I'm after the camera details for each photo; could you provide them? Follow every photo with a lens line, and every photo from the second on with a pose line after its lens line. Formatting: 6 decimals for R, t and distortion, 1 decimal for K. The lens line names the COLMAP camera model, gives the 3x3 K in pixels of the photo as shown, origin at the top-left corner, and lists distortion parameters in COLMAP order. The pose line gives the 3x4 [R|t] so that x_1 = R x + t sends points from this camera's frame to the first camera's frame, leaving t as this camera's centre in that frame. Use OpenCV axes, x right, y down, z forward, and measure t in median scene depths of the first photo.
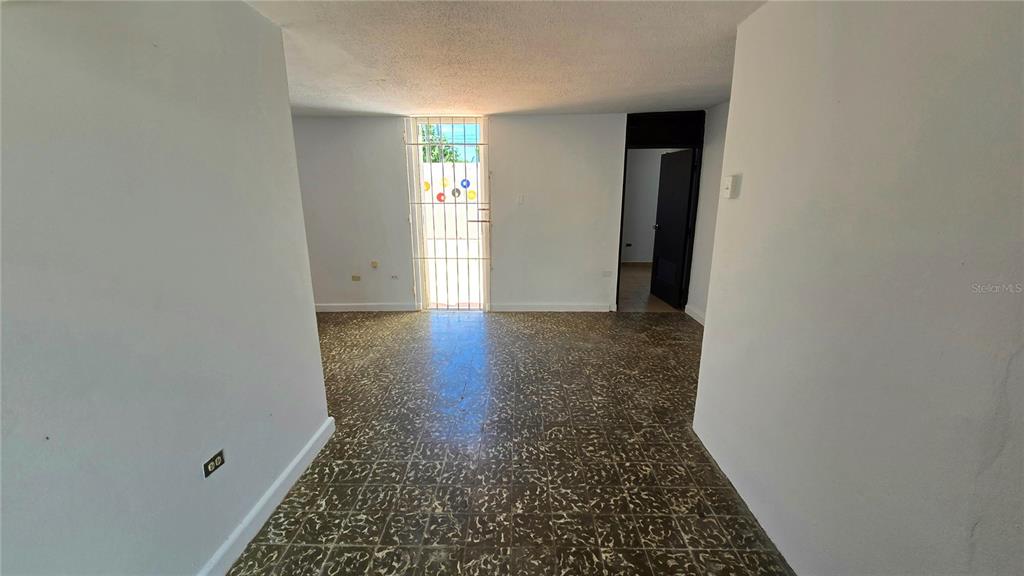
lens RADIAL K [[417.9, 0, 511.1], [0, 417.9, 289.2], [0, 0, 1]] dist [-0.007830, 0.001014]
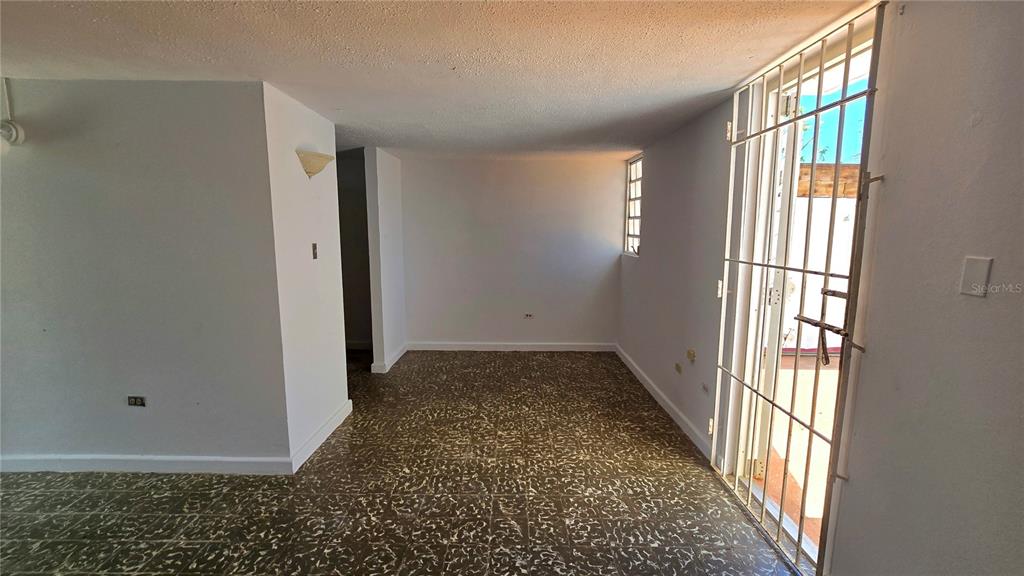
lens RADIAL K [[417.9, 0, 511.1], [0, 417.9, 289.2], [0, 0, 1]] dist [-0.007830, 0.001014]
pose [[0.010767, 0.142547, -0.989729, 0.443009], [-0.243282, 0.960419, 0.135679, -0.304522], [0.969896, 0.239322, 0.045020, 1.264667]]
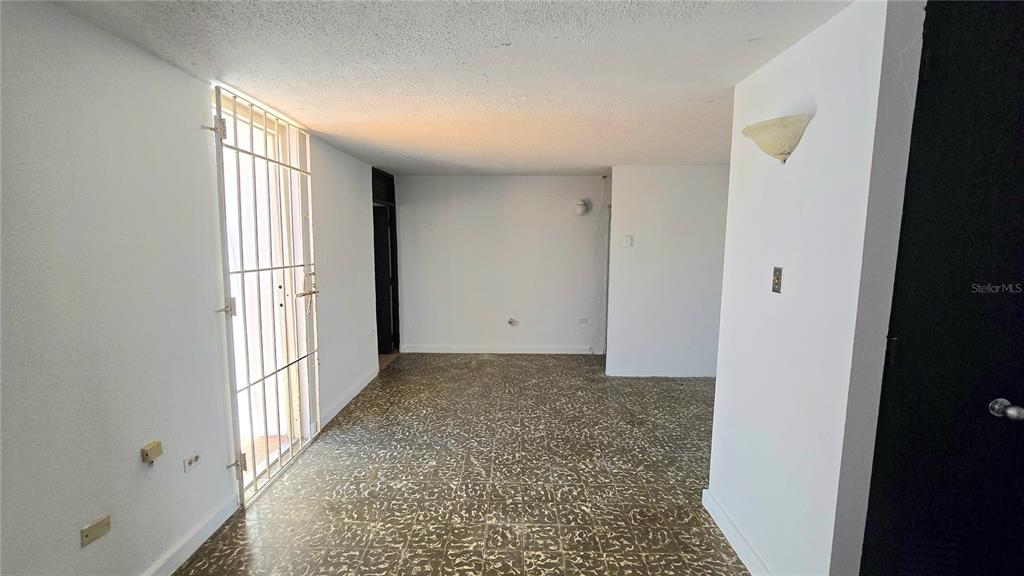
lens RADIAL K [[417.9, 0, 511.1], [0, 417.9, 289.2], [0, 0, 1]] dist [-0.007830, 0.001014]
pose [[-0.008723, -0.110084, 0.993884, -1.191799], [0.233038, 0.966331, 0.109078, -0.288375], [-0.972429, 0.232564, 0.017224, 1.206606]]
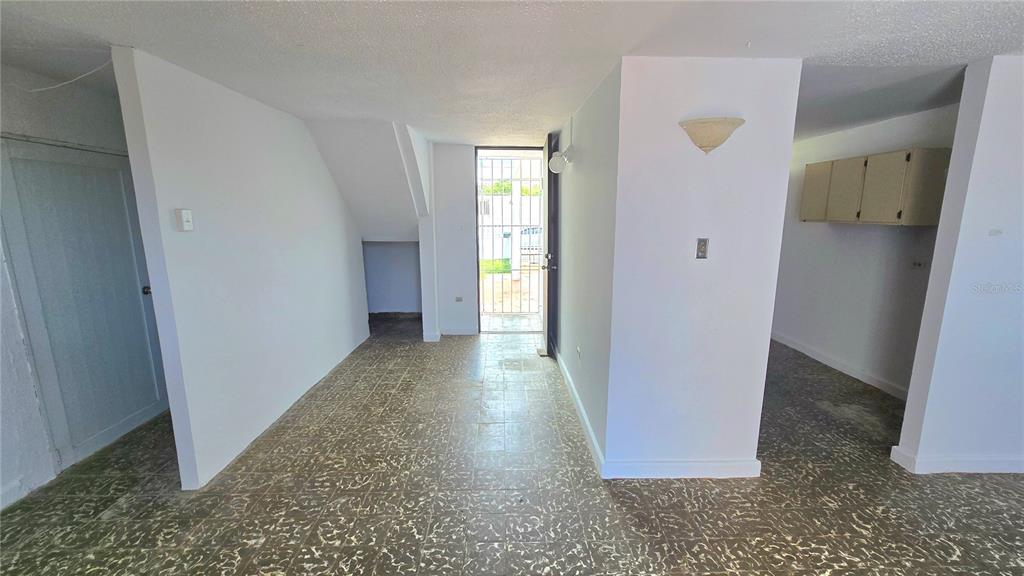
lens RADIAL K [[417.9, 0, 511.1], [0, 417.9, 289.2], [0, 0, 1]] dist [-0.007830, 0.001014]
pose [[-0.999081, 0.013598, -0.040656, -0.180839], [-0.004228, 0.912480, 0.409098, -0.391642], [0.042661, 0.408894, -0.911584, 1.561795]]
